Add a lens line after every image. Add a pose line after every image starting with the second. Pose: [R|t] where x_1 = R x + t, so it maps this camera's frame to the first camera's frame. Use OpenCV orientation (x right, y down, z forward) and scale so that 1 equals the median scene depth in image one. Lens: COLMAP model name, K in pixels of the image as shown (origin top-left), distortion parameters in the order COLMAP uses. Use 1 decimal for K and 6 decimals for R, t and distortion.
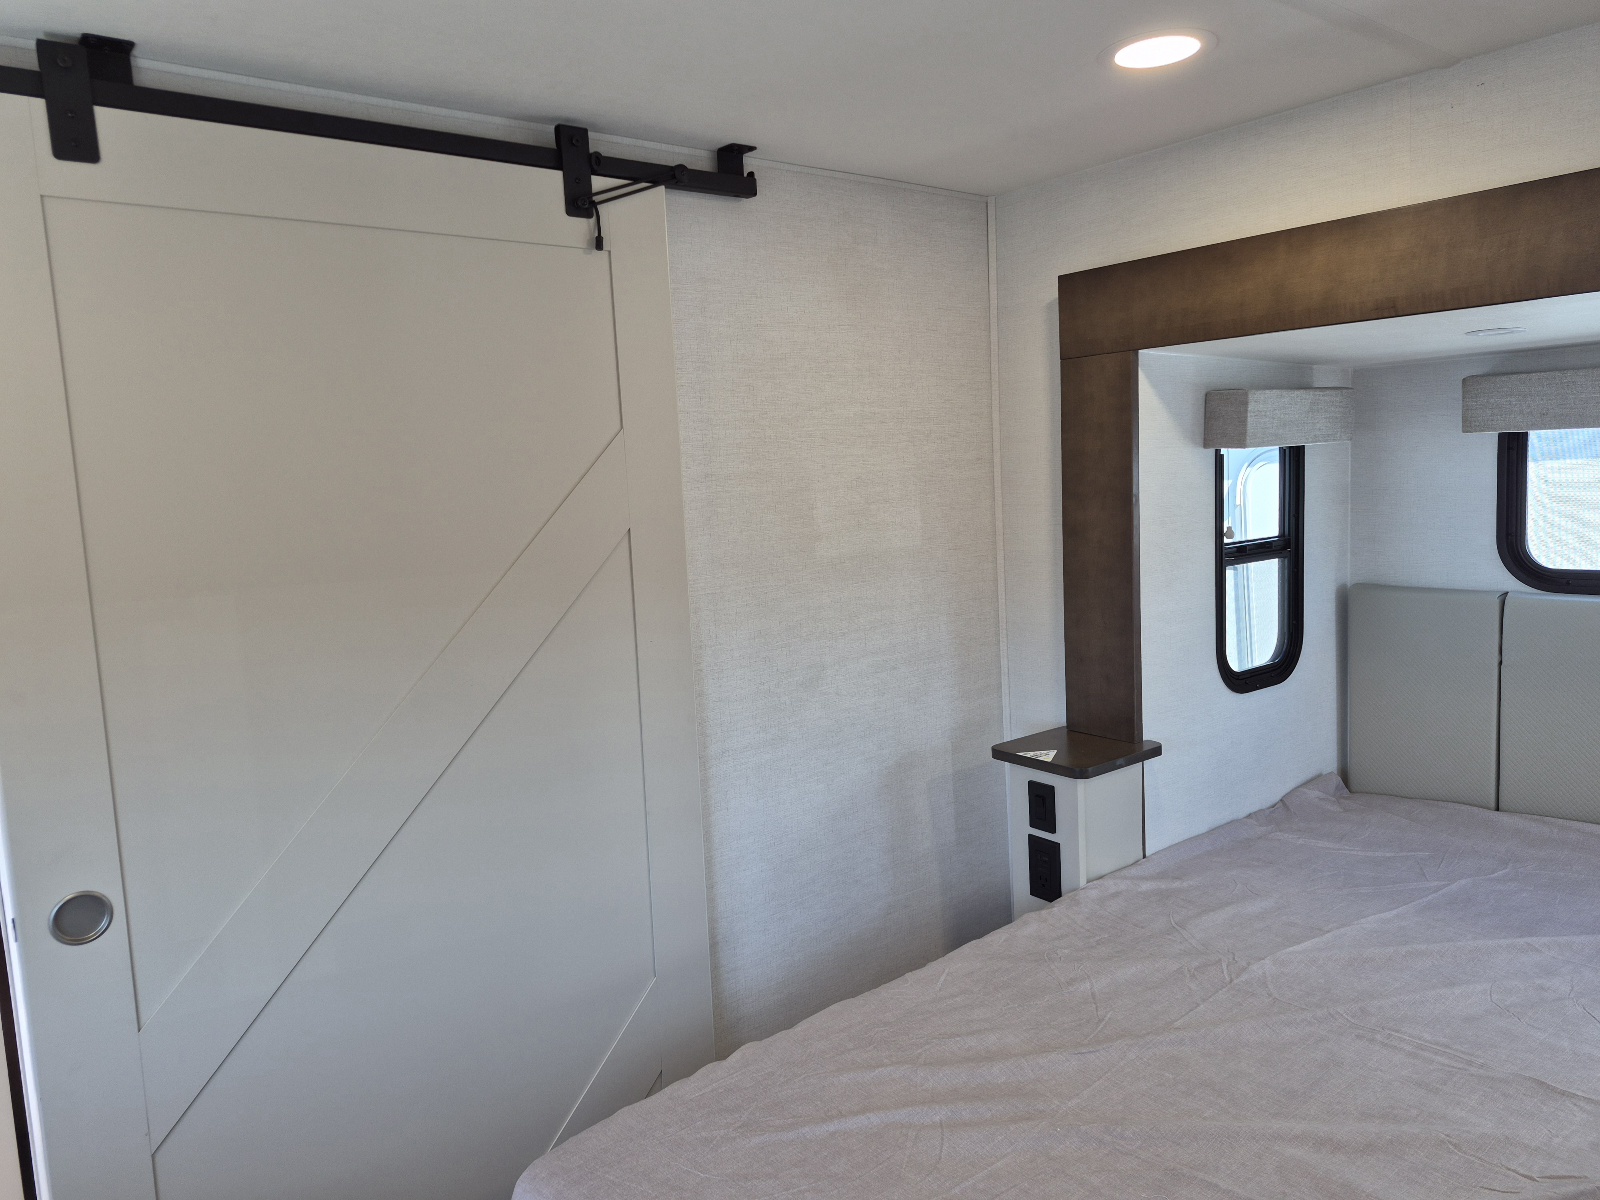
lens RADIAL K [[1122.4, 0, 788.8], [0, 1122.4, 597.5], [0, 0, 1]] dist [0.105131, -0.068389]
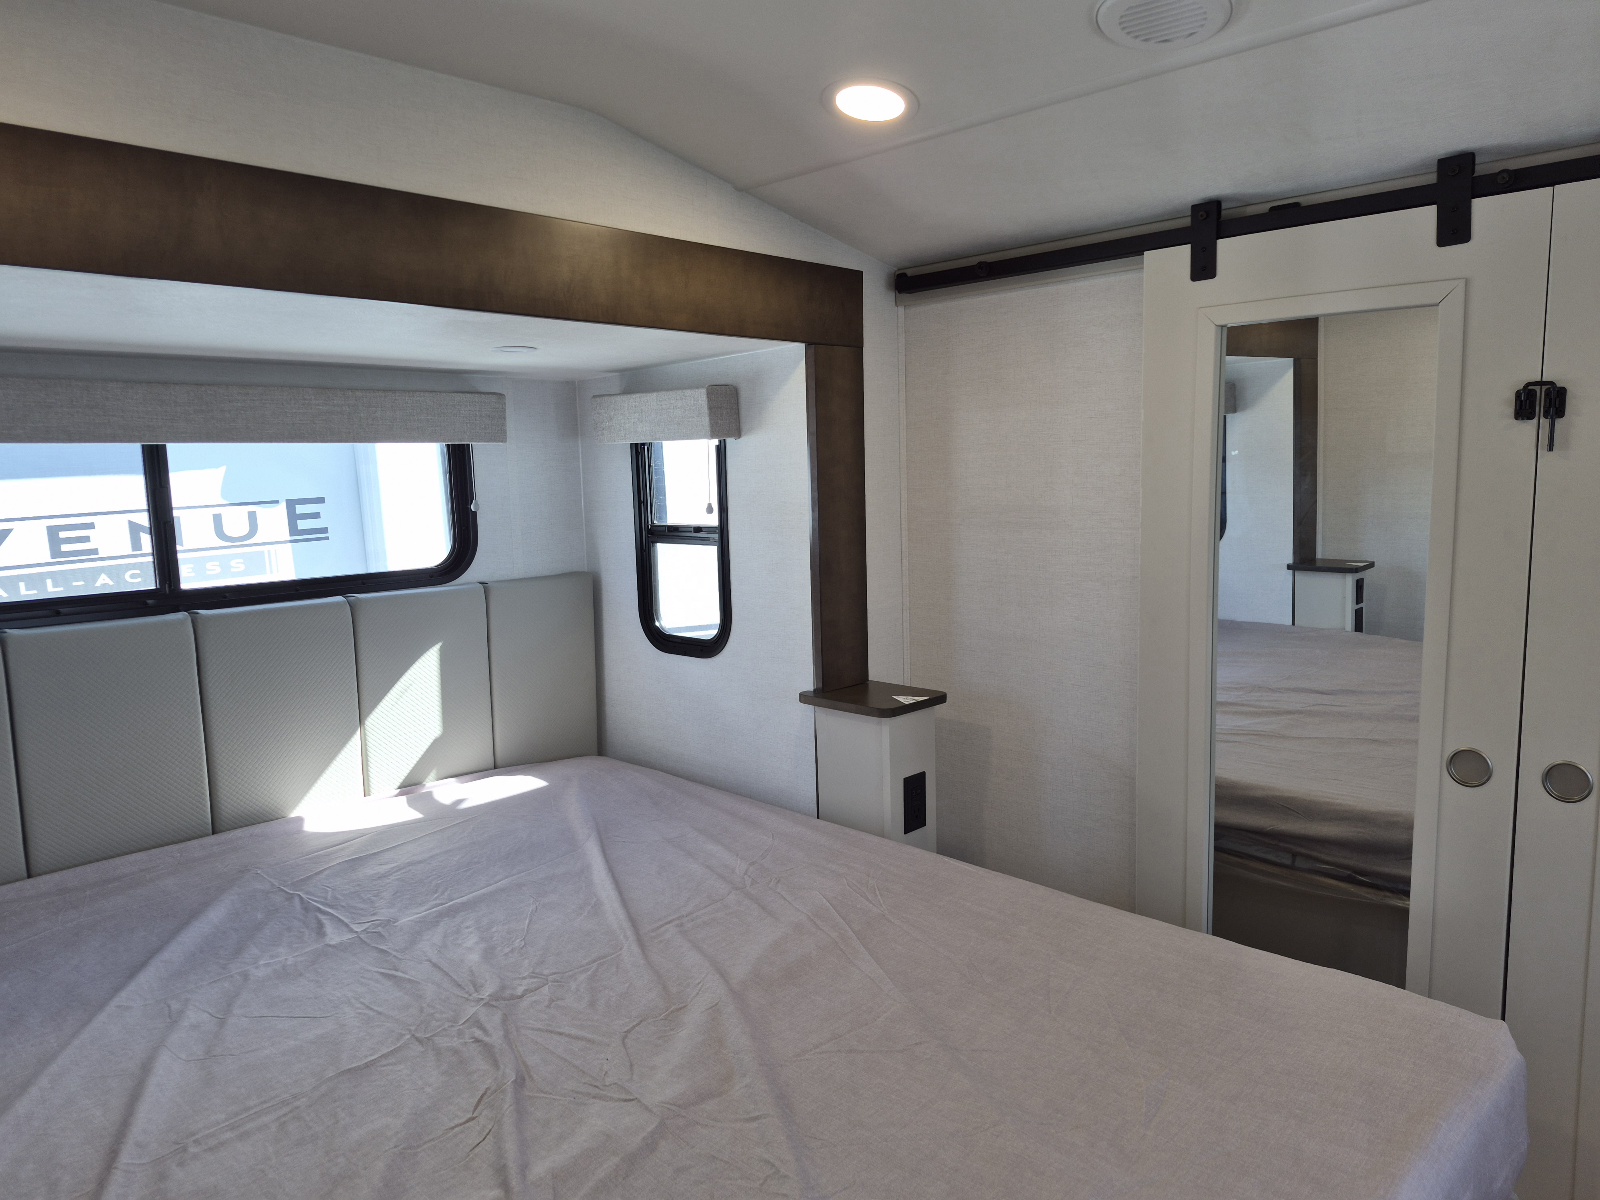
lens RADIAL K [[1122.4, 0, 830.5], [0, 1122.4, 612.3], [0, 0, 1]] dist [0.105131, -0.068389]
pose [[-0.105212, -0.088018, 0.990547, -0.230055], [0.152793, 0.982817, 0.103560, -0.006272], [-0.982642, 0.162245, -0.089955, 0.417882]]
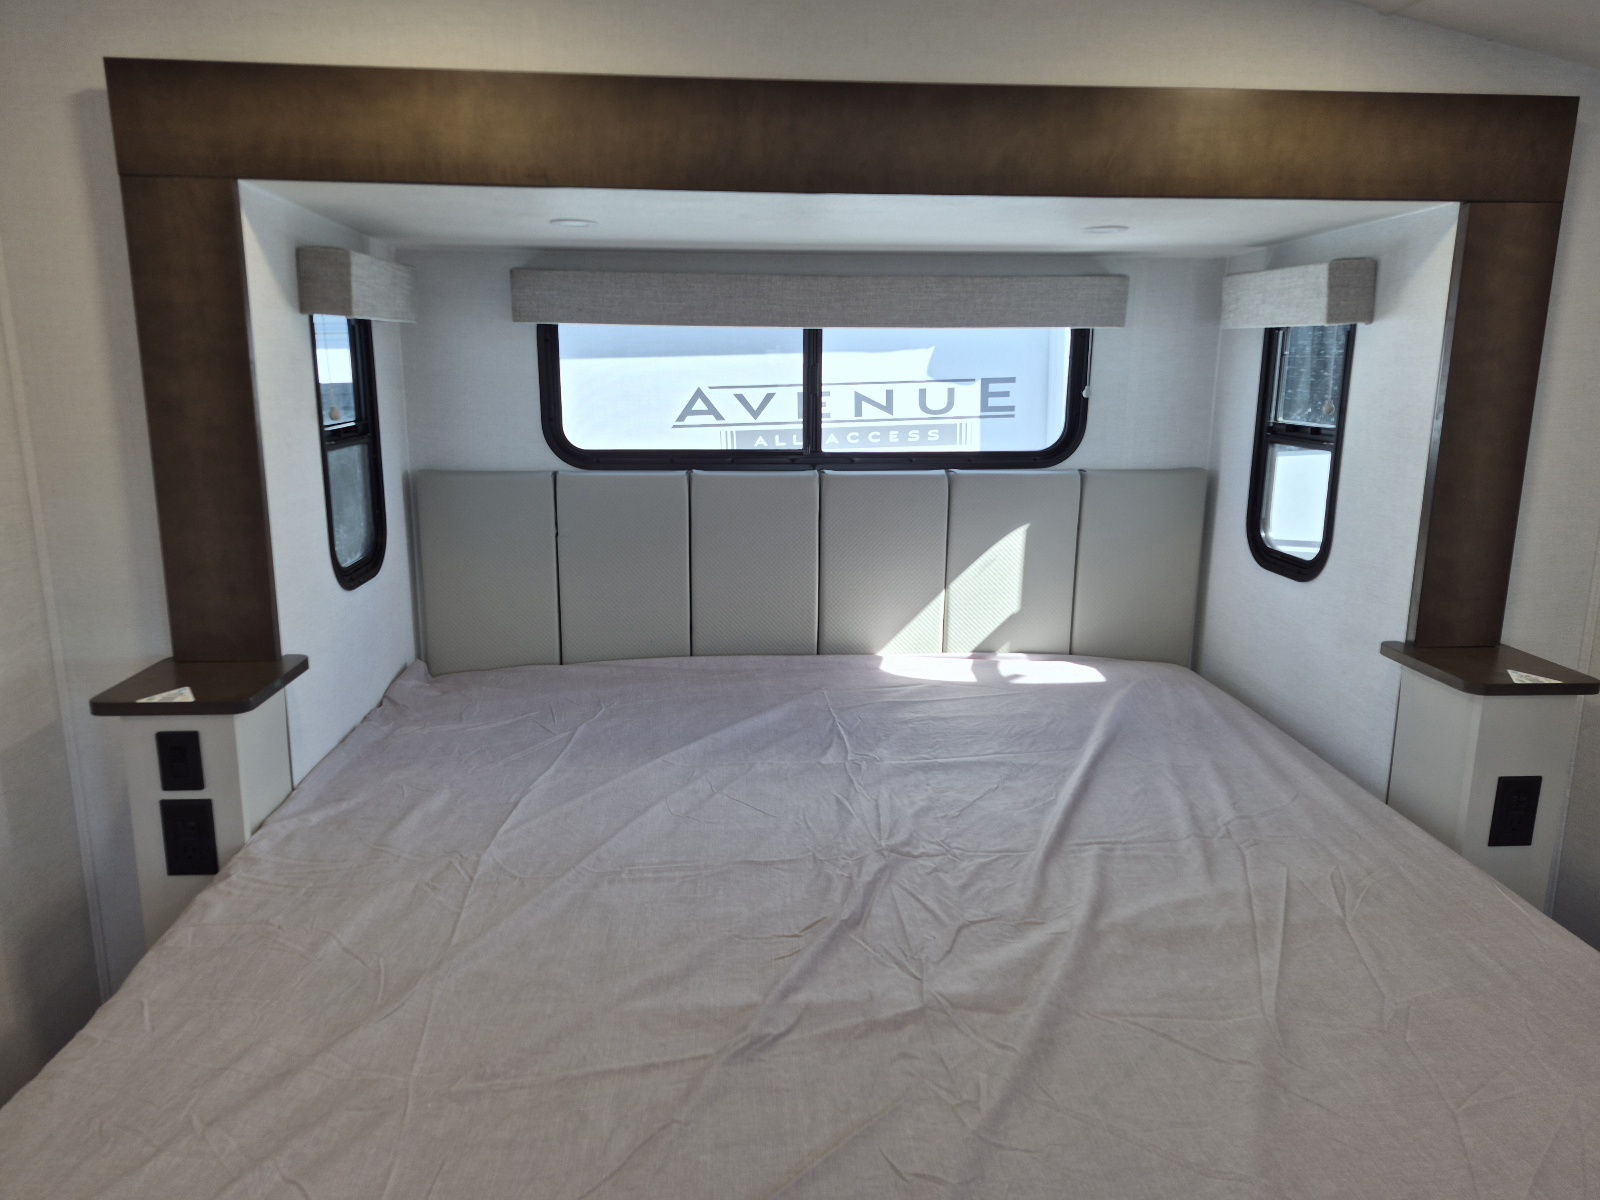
lens RADIAL K [[1122.4, 0, 783.4], [0, 1122.4, 592.4], [0, 0, 1]] dist [0.105131, -0.068389]
pose [[0.586191, -0.125239, 0.800435, -0.155986], [0.067167, 0.992091, 0.106037, 0.012721], [-0.807384, -0.008395, 0.589967, 0.194305]]
